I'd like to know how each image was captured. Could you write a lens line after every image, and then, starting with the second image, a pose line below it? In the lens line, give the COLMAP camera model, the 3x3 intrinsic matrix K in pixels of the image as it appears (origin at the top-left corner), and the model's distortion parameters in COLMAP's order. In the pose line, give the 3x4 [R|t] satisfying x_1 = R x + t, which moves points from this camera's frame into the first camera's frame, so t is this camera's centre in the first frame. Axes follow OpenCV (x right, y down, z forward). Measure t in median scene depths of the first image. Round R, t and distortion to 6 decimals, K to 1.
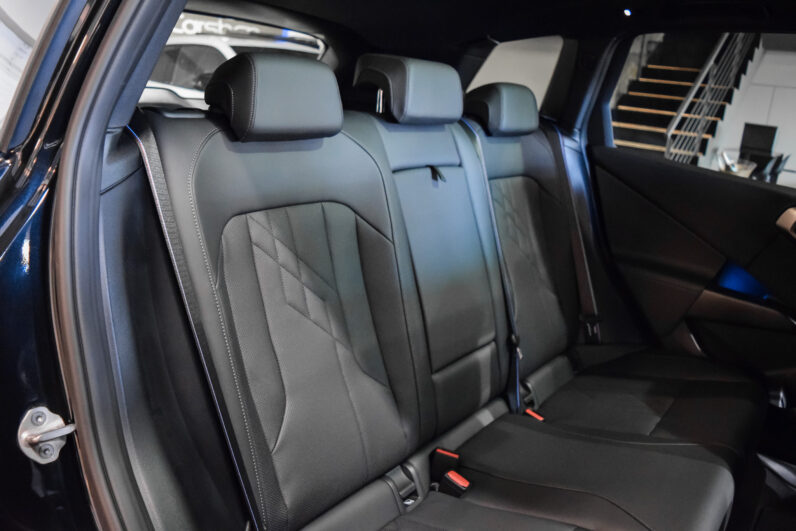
lens RADIAL K [[640.9, 0, 365.5], [0, 640.9, 266.0], [0, 0, 1]] dist [-0.048579, 0.001139]
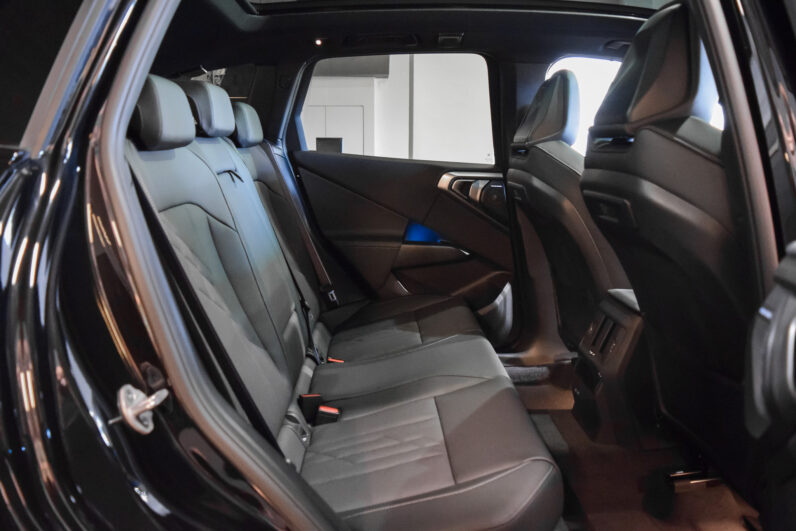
lens RADIAL K [[618.4, 0, 398.0], [0, 618.4, 265.5], [0, 0, 1]] dist [-0.084953, 0.005921]
pose [[0.782347, -0.209549, 0.586534, -0.252521], [0.233577, 0.971687, 0.035595, 0.032482], [-0.577386, 0.109154, 0.809142, -0.051910]]
